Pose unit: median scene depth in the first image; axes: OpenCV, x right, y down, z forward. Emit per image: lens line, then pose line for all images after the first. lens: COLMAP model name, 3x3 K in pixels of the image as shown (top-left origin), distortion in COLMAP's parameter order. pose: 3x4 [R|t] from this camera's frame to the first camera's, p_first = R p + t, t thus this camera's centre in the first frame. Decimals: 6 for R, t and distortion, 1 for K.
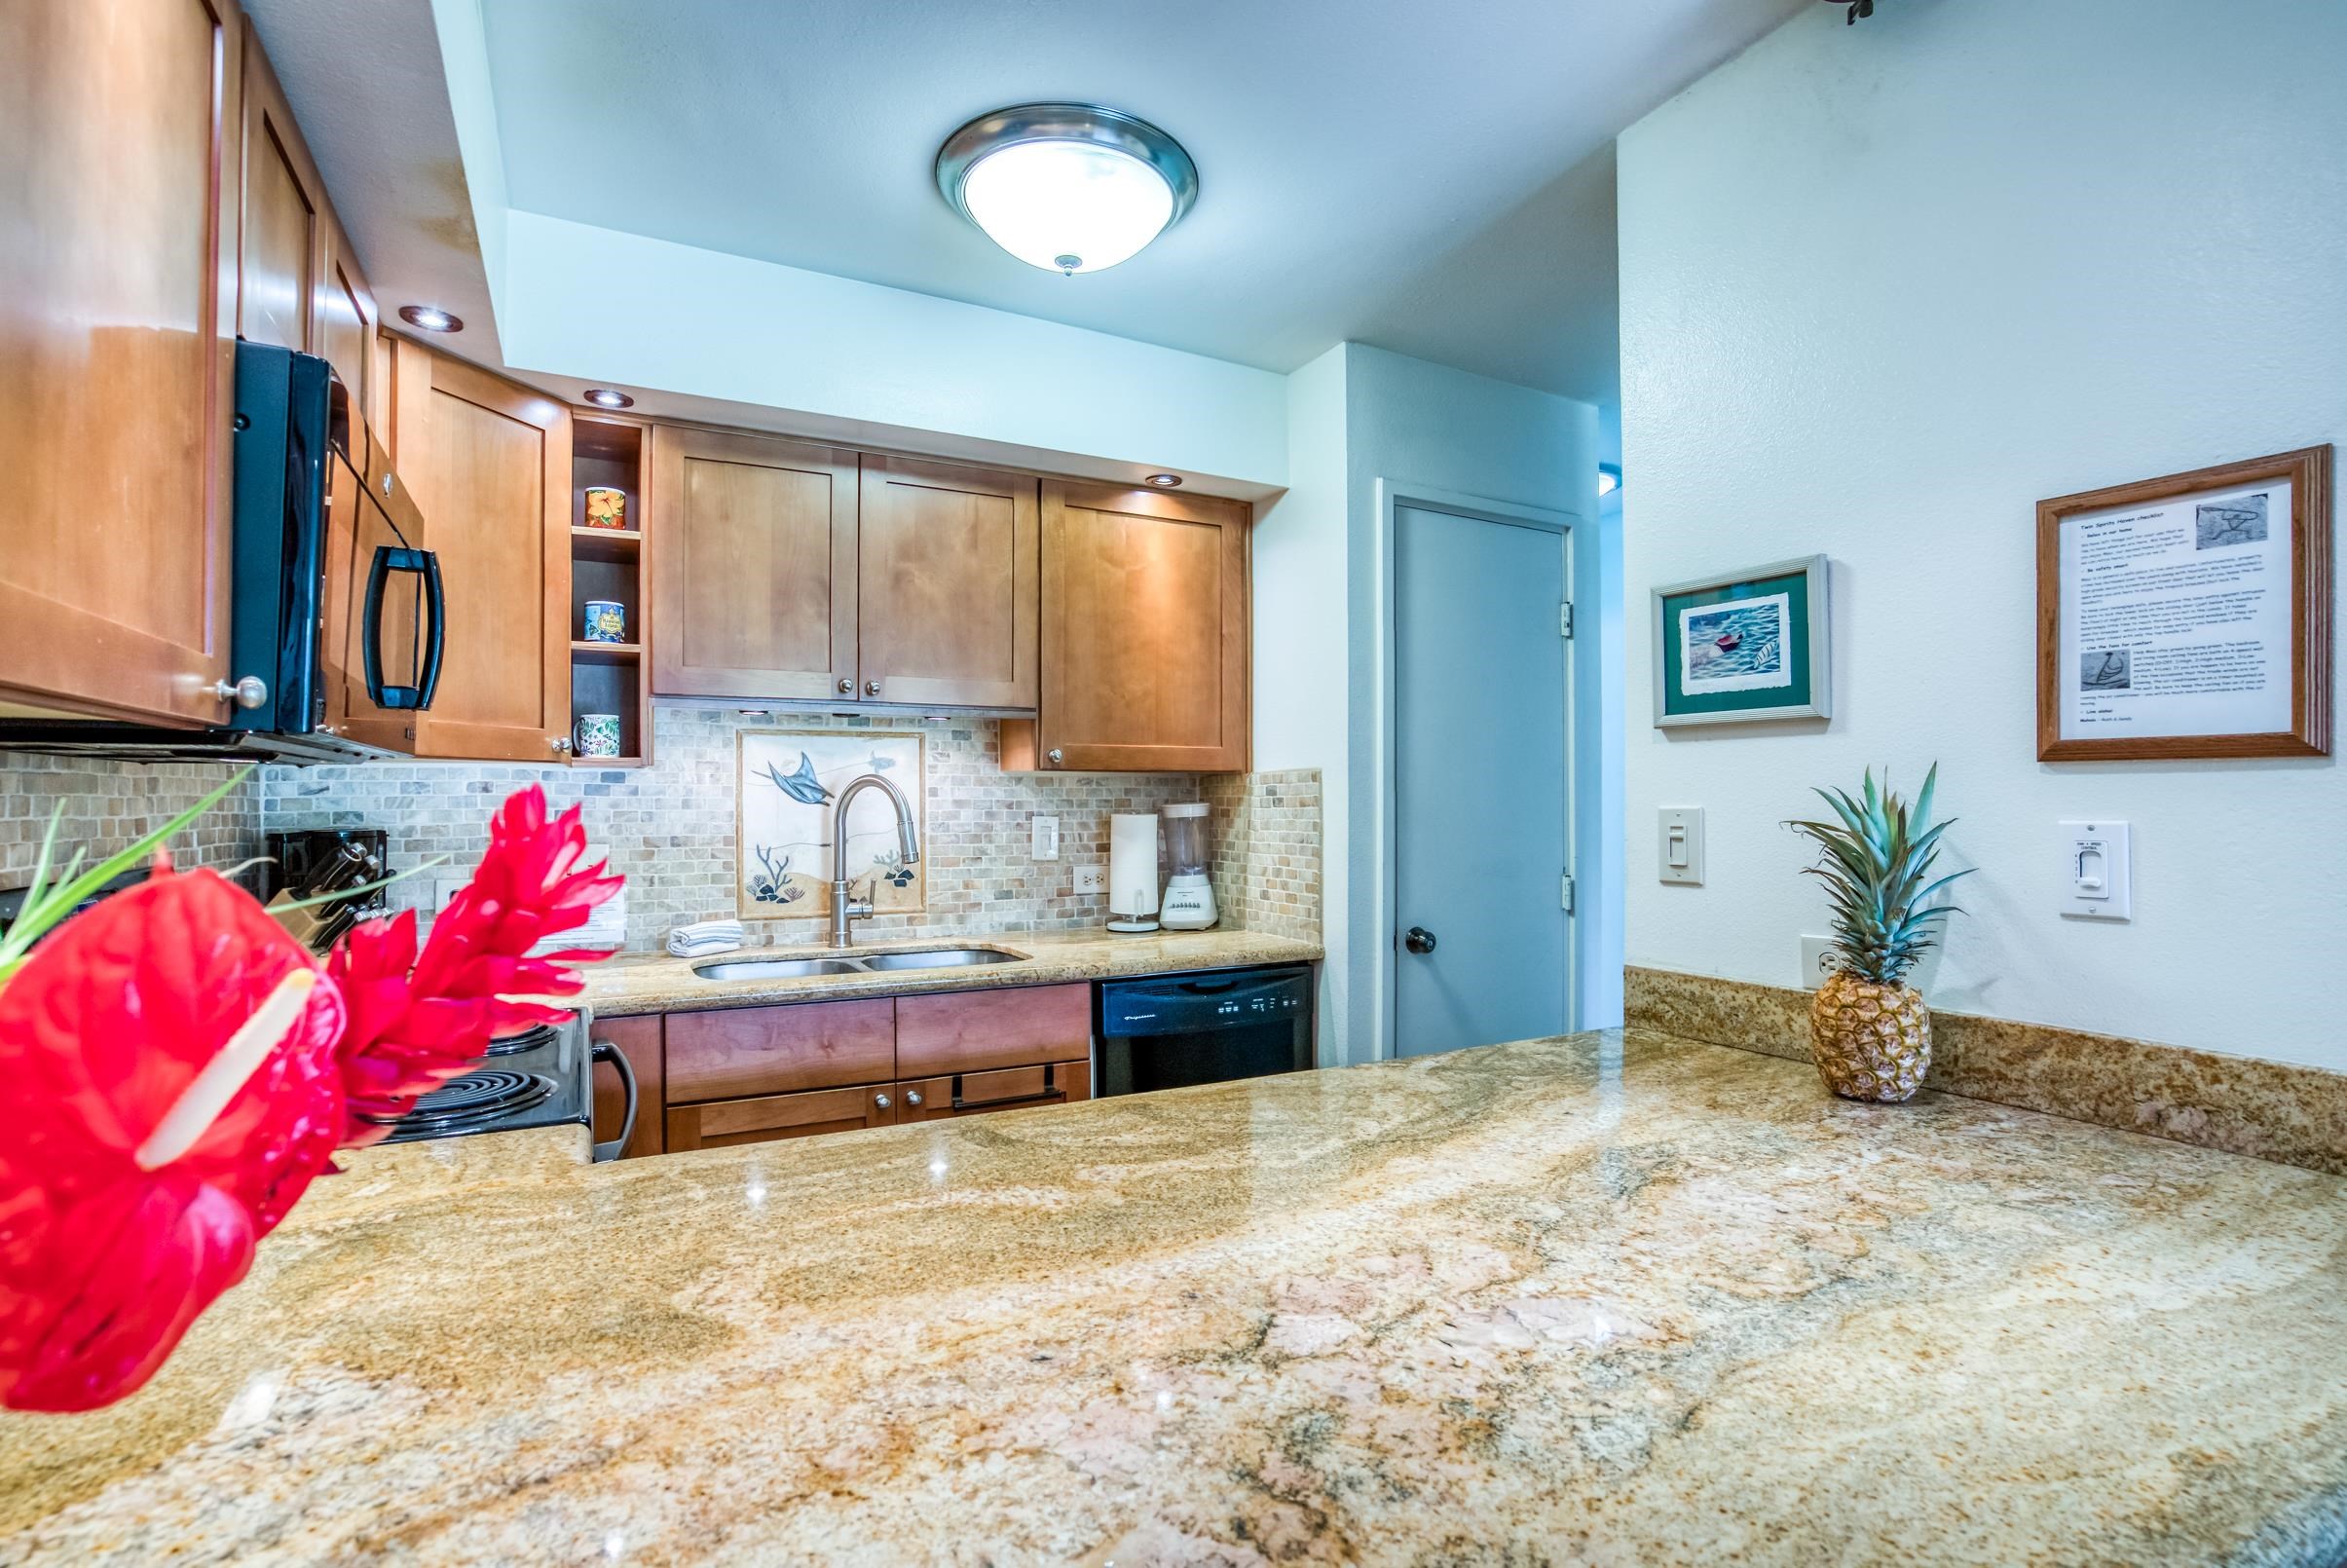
lens RADIAL K [[1104.1, 0, 1168.2], [0, 1104.1, 797.5], [0, 0, 1]] dist [-0.066914, 0.032249]
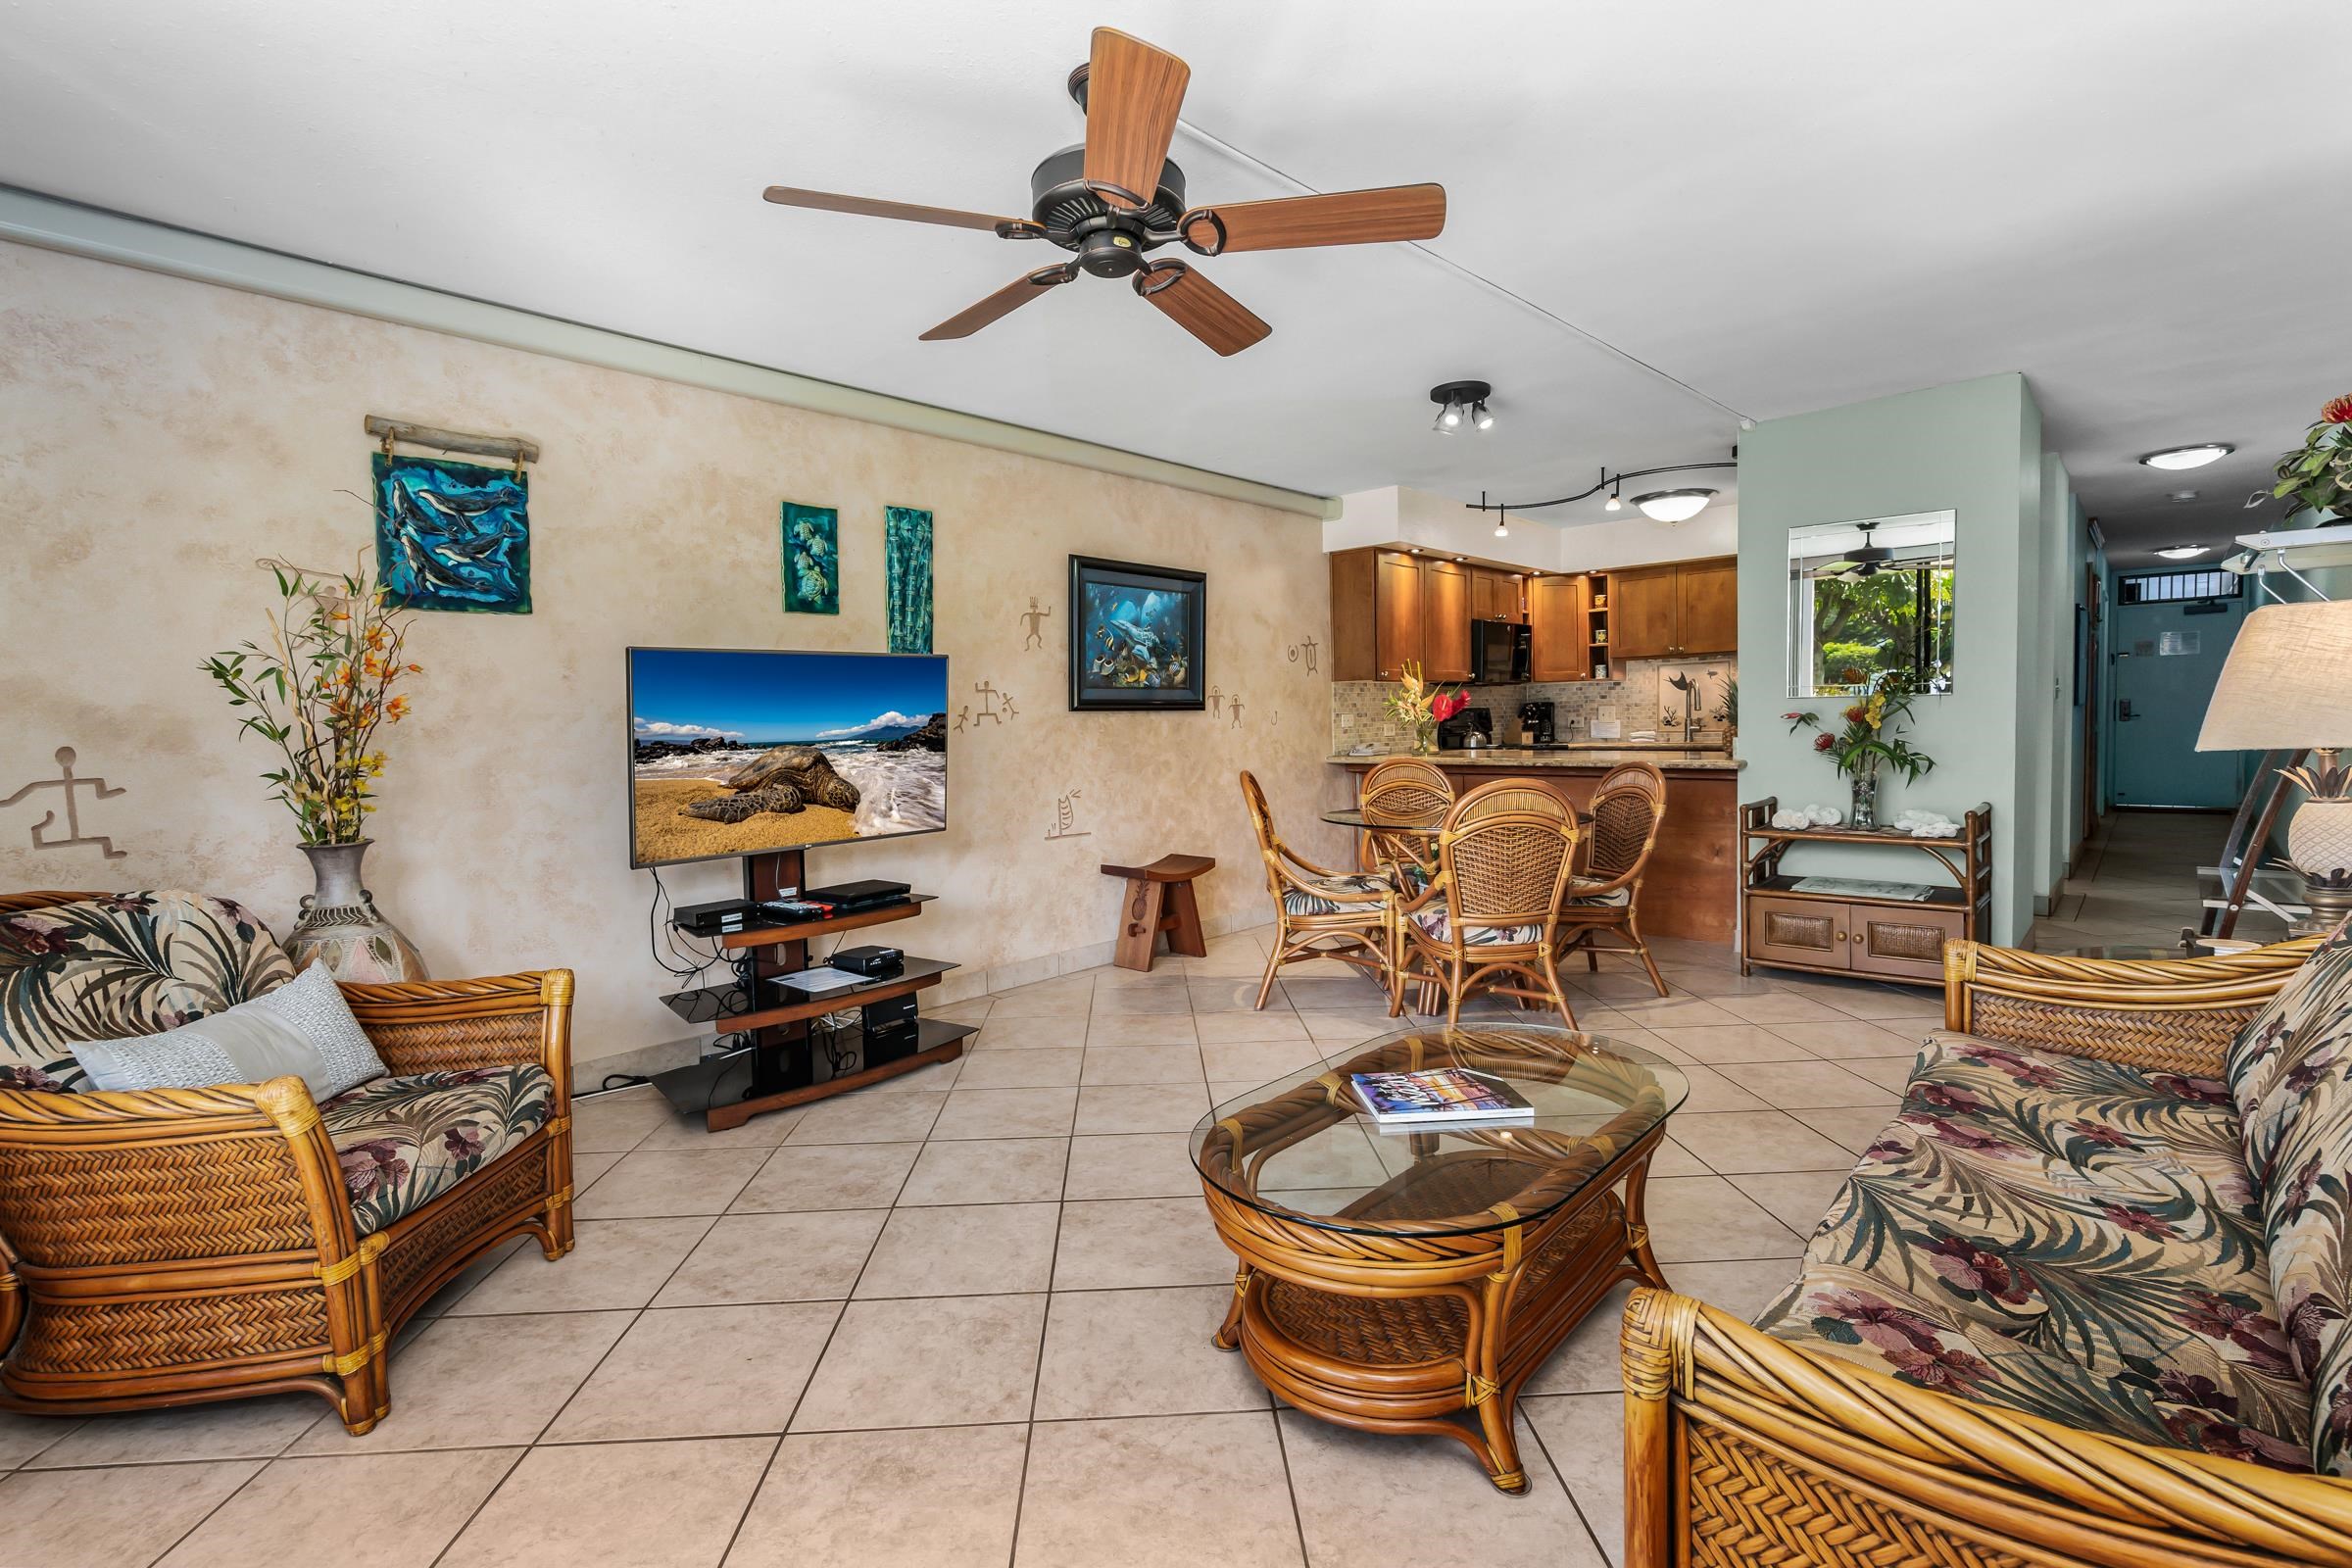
lens RADIAL K [[1065.5, 0, 1176.3], [0, 1065.5, 767.3], [0, 0, 1]] dist [-0.004802, 0.000499]
pose [[0.329378, 0.034293, -0.943575, 2.901554], [0.030310, 0.998441, 0.046868, 0.057285], [0.943711, -0.044037, 0.327825, -1.754659]]
